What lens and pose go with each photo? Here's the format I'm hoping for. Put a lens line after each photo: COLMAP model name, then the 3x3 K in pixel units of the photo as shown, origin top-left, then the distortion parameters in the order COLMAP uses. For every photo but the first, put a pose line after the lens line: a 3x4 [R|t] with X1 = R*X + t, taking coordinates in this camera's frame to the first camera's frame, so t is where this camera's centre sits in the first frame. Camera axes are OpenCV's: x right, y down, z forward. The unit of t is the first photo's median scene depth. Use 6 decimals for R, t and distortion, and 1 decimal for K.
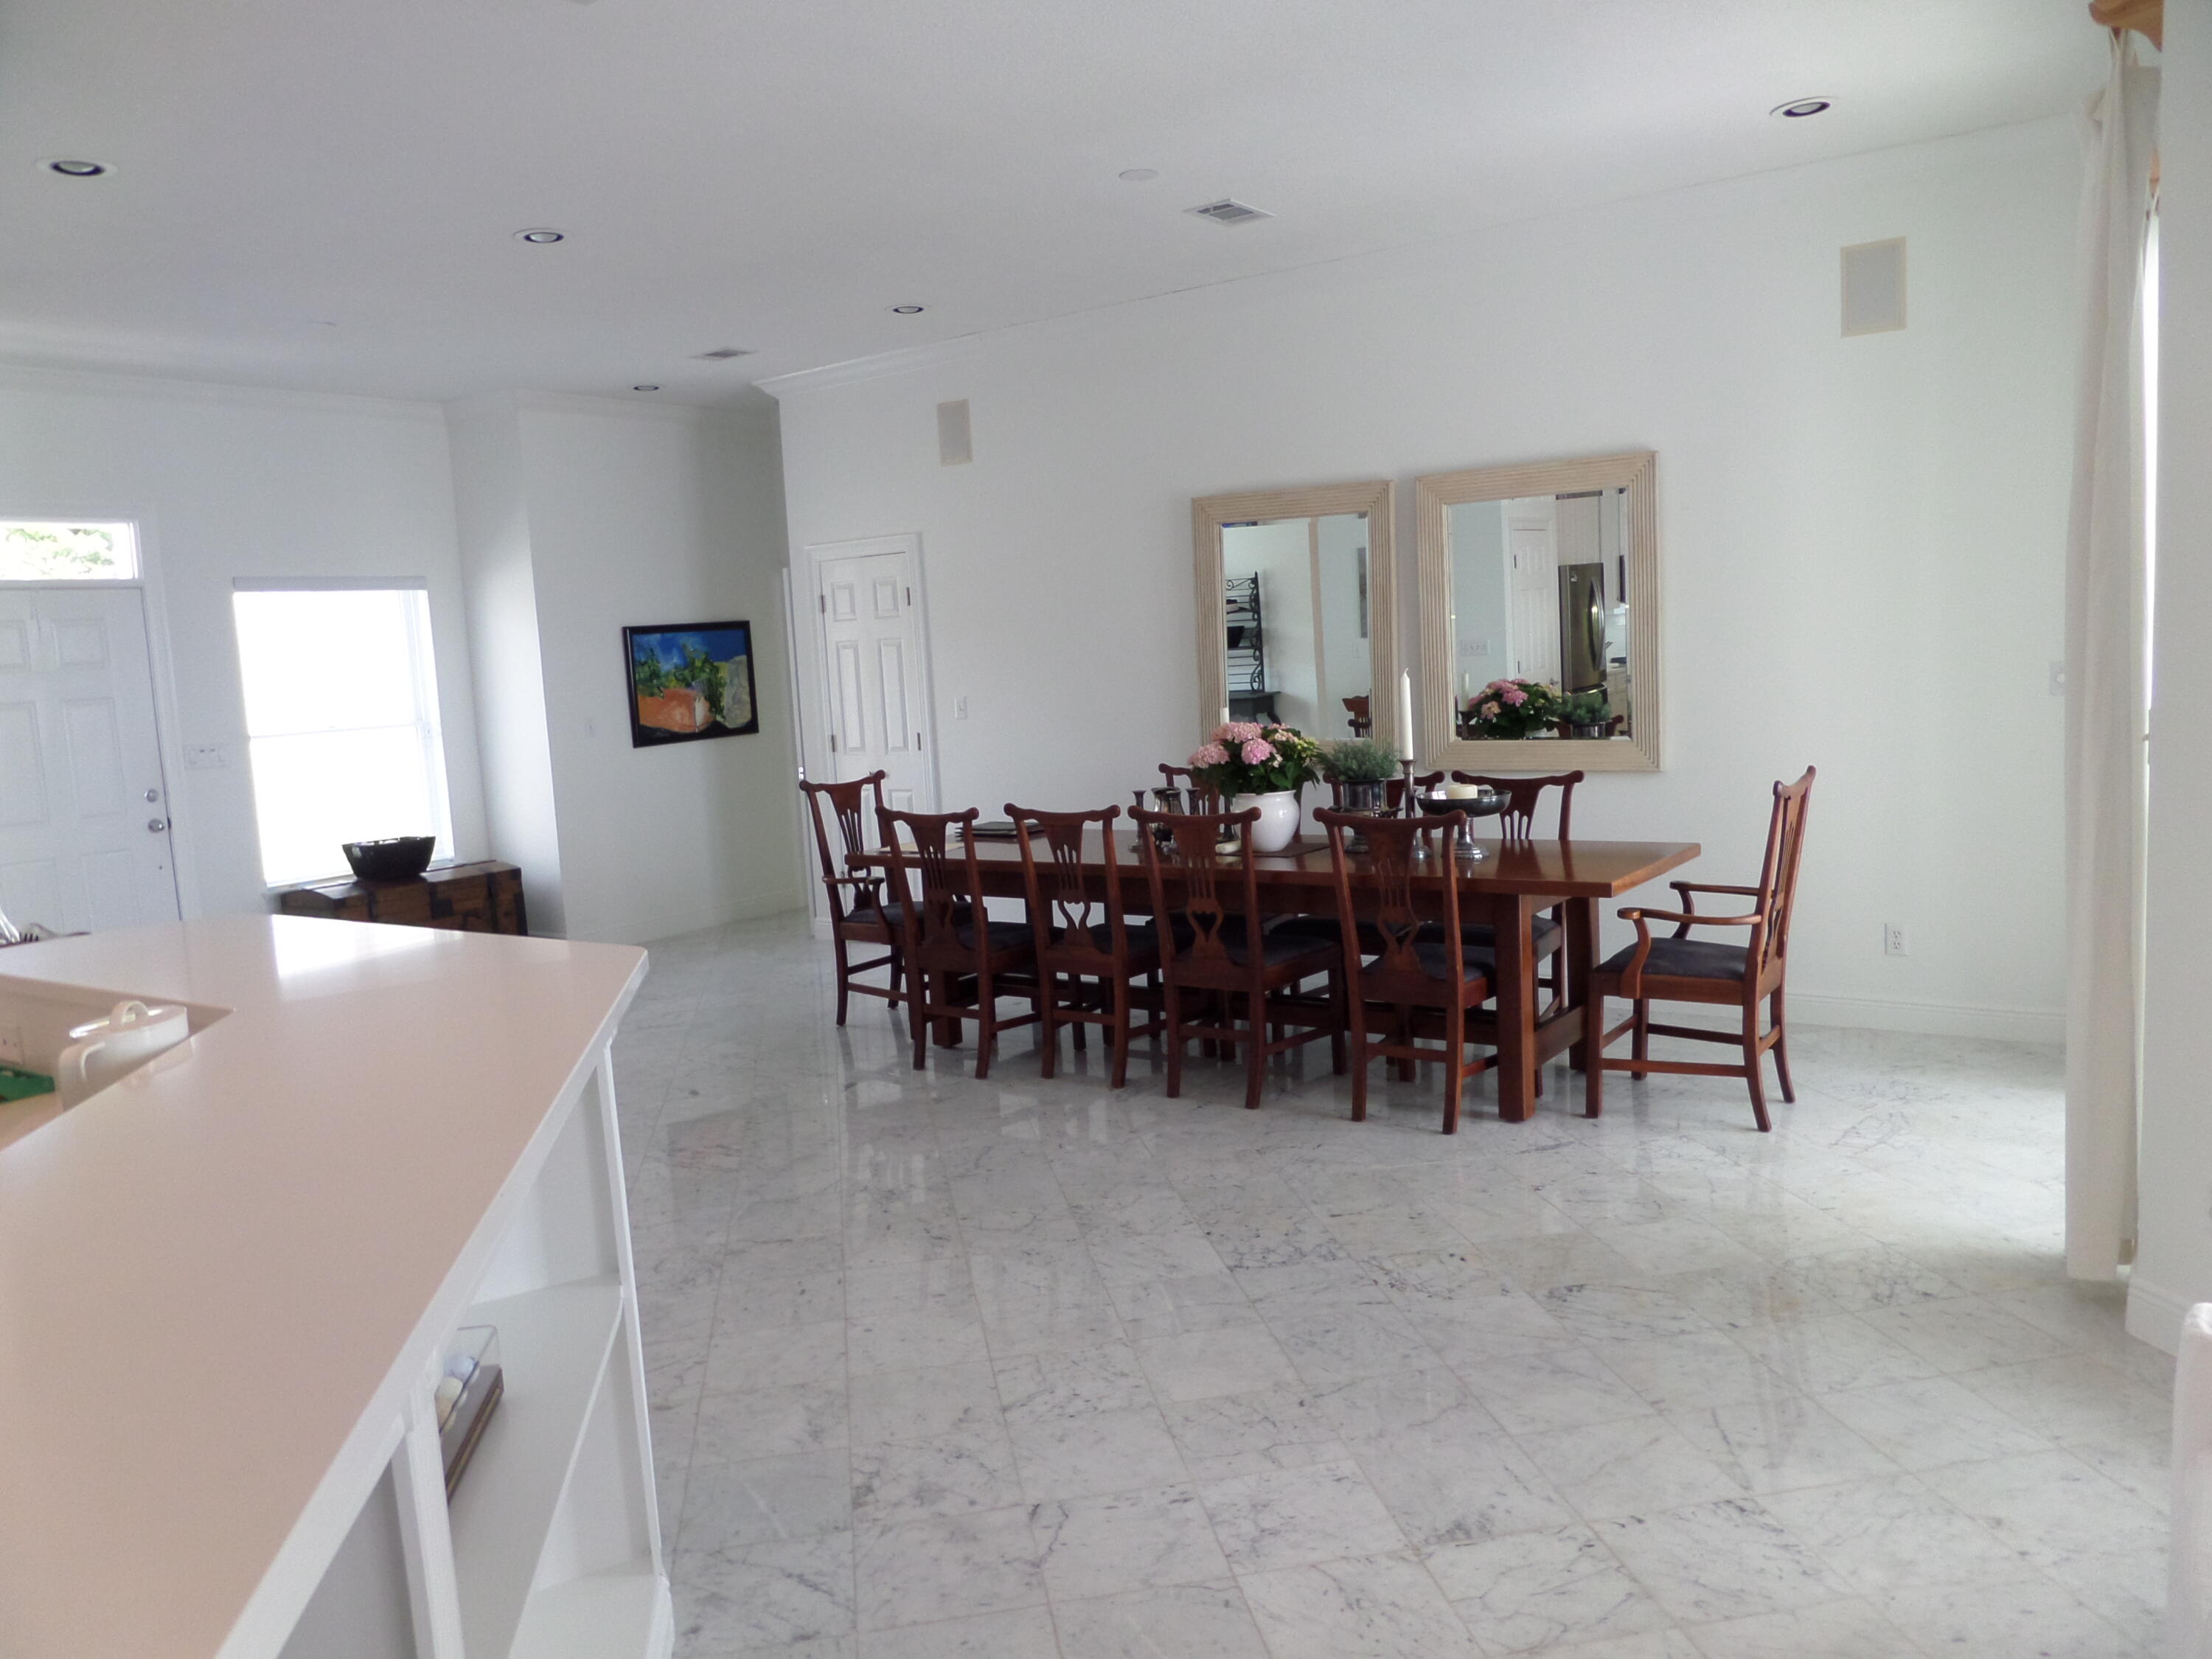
lens RADIAL K [[1600.5, 0, 1098.1], [0, 1600.5, 828.0], [0, 0, 1]] dist [-0.026403, 0.010267]
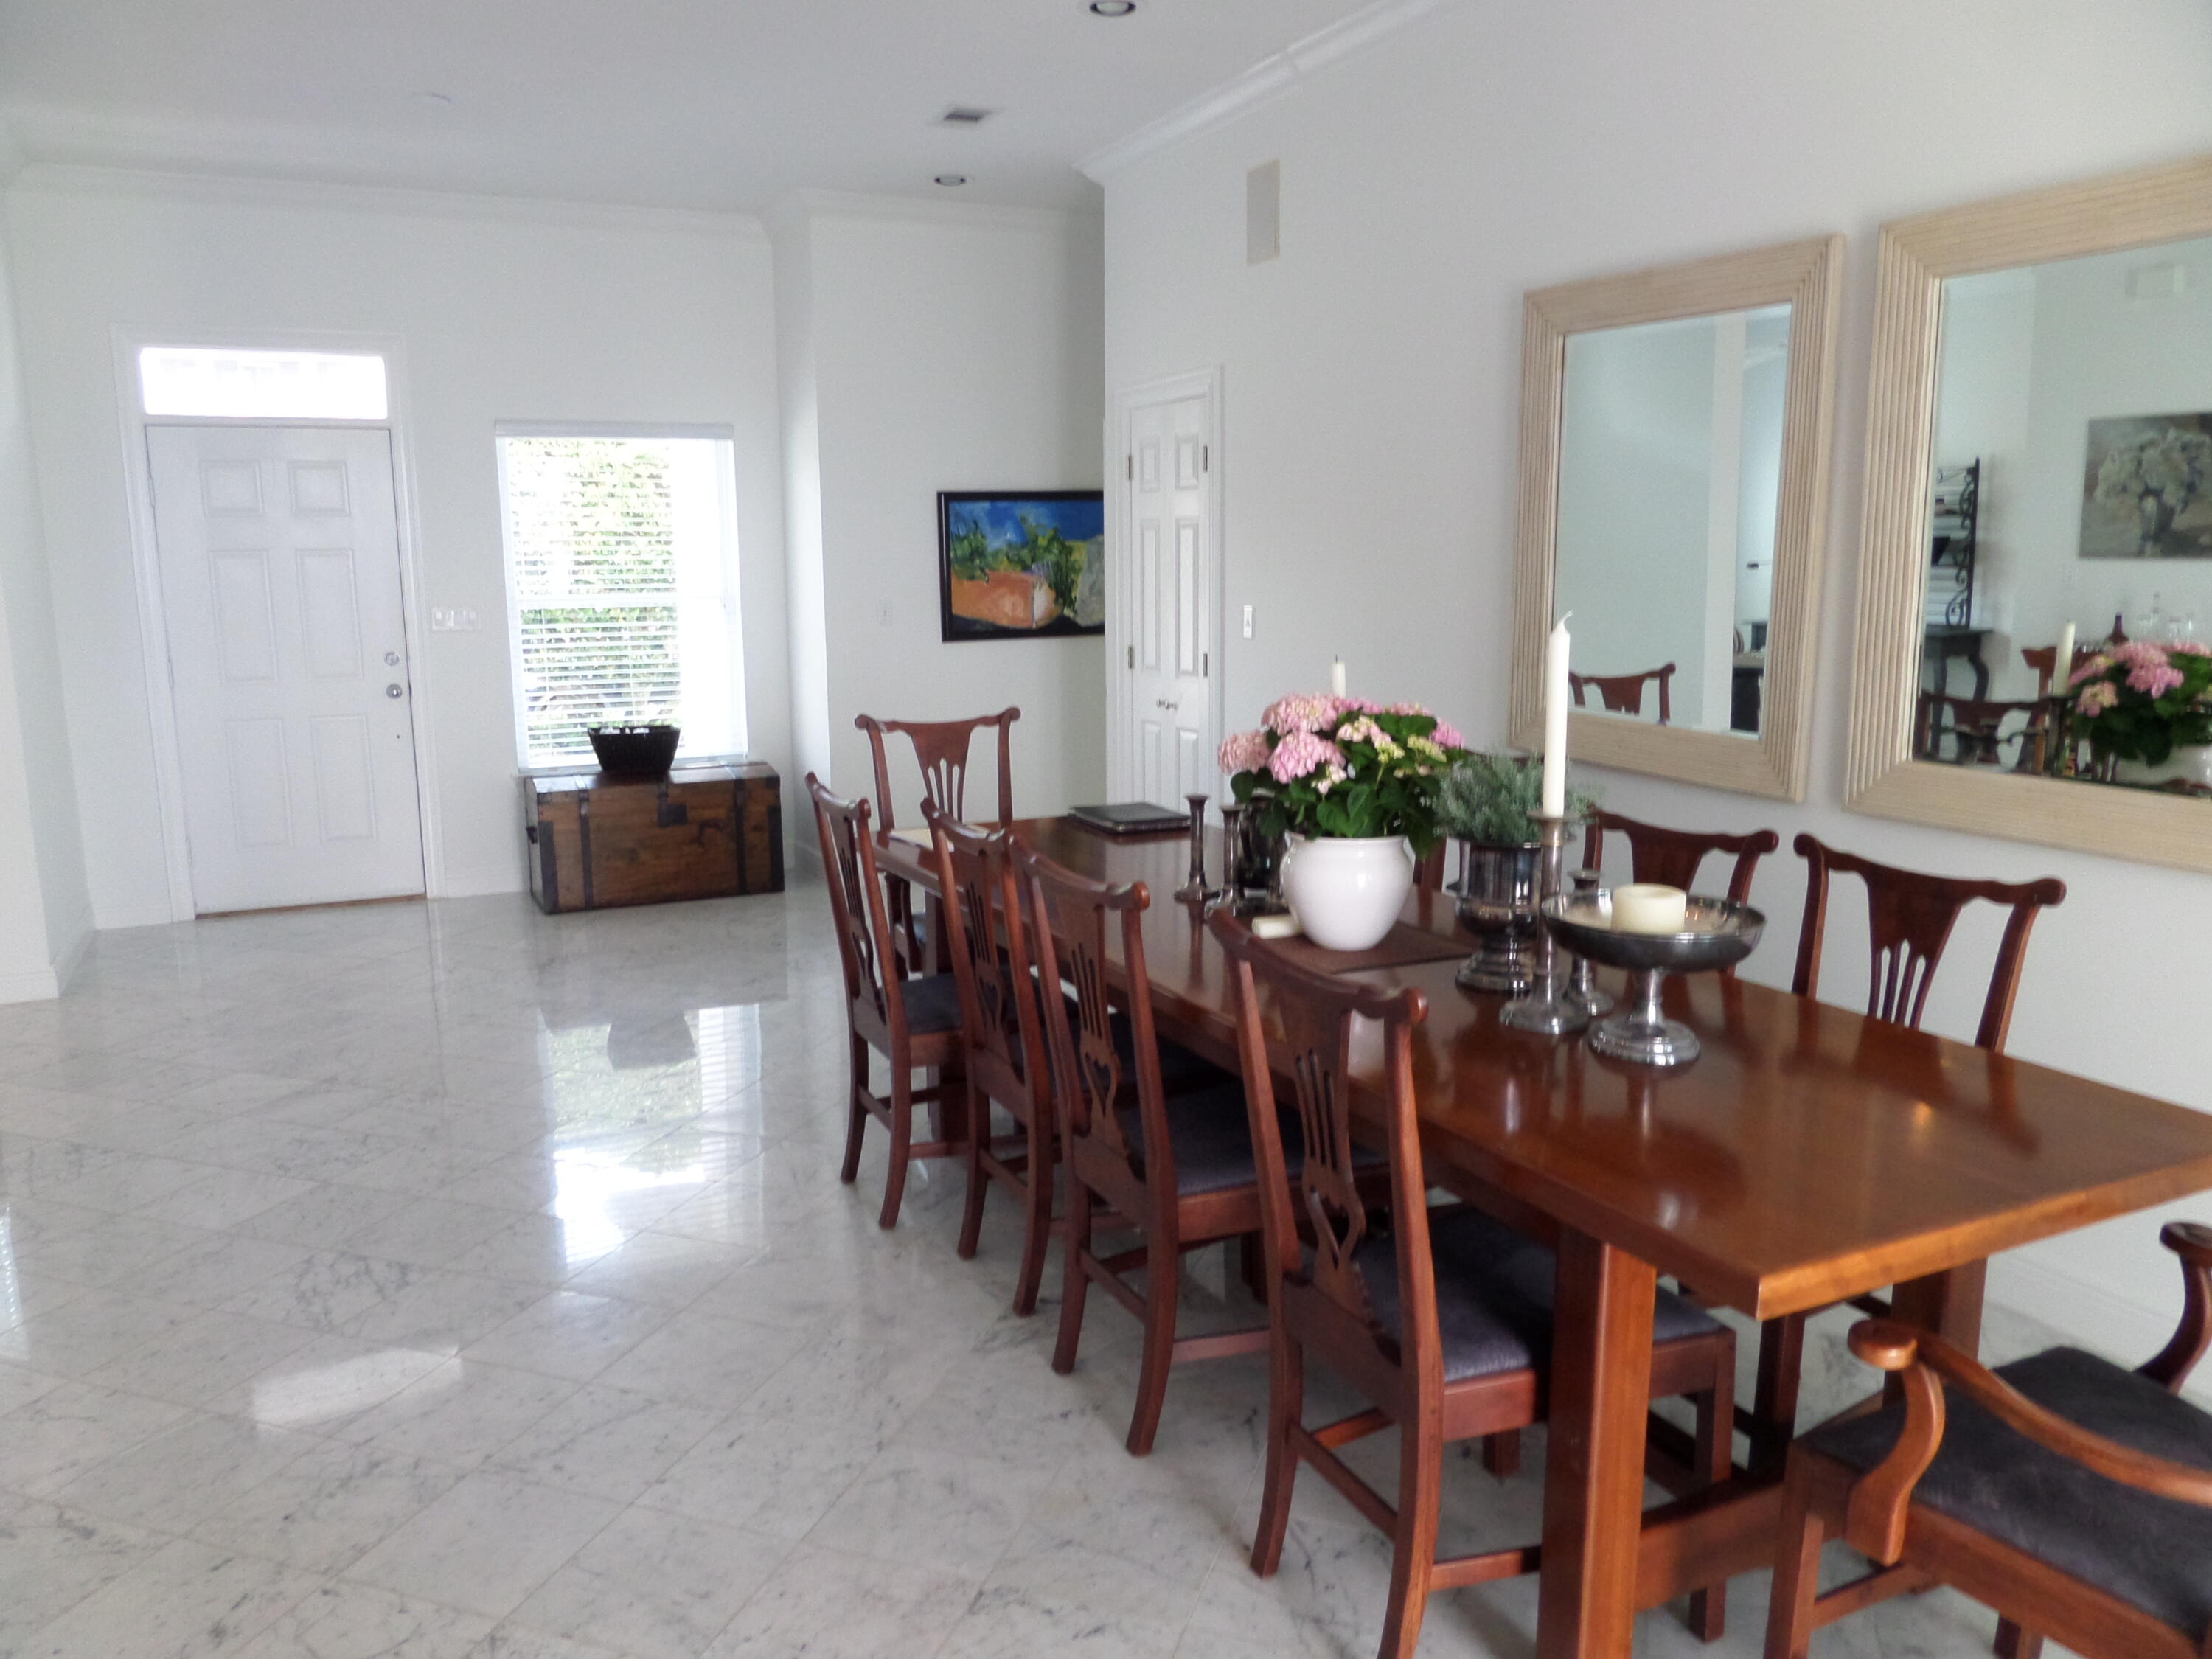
lens RADIAL K [[1585.7, 0, 1105.9], [0, 1585.7, 874.5], [0, 0, 1]] dist [-0.072998, 0.054229]
pose [[0.881585, 0.141284, -0.450384, 0.176253], [-0.096182, 0.987904, 0.121636, -0.042320], [0.462121, -0.063914, 0.884510, 0.340675]]
